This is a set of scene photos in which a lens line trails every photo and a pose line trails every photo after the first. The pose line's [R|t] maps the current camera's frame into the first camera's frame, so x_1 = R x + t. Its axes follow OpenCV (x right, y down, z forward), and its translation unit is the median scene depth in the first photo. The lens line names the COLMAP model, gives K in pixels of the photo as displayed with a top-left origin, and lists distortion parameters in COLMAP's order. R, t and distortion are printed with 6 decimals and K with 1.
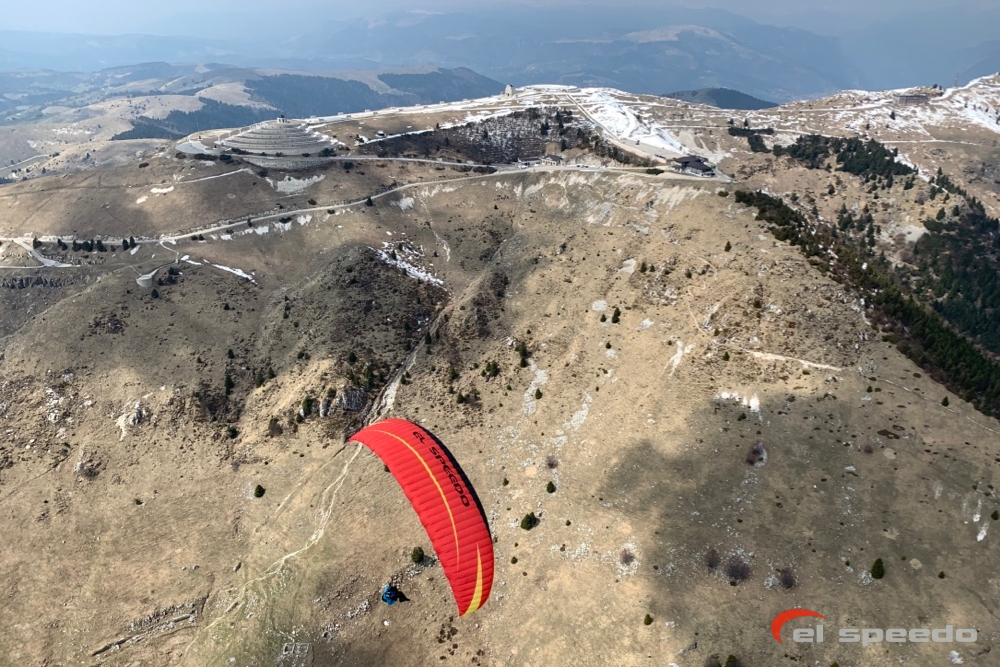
lens RADIAL K [[1061.0, 0, 500.0], [0, 1061.0, 333.5], [0, 0, 1]] dist [0.089577, -0.164624]
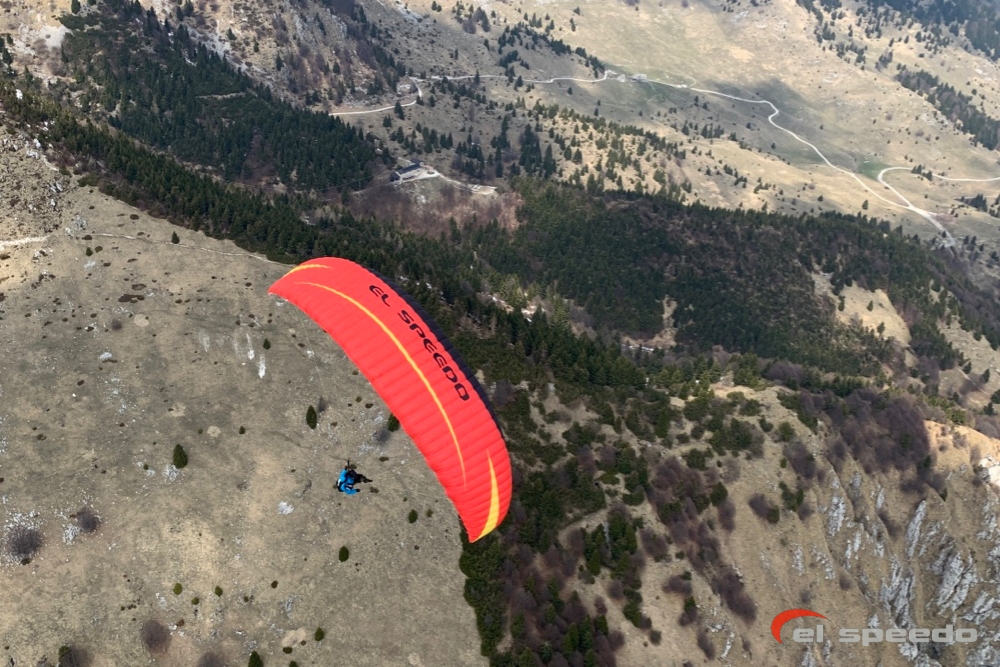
lens RADIAL K [[1061.0, 0, 500.0], [0, 1061.0, 333.5], [0, 0, 1]] dist [0.089577, -0.164624]
pose [[0.635858, -0.368367, 0.678226, -0.021476], [0.202252, 0.927571, 0.314176, -0.078749], [-0.744835, -0.062599, 0.664306, 0.239855]]
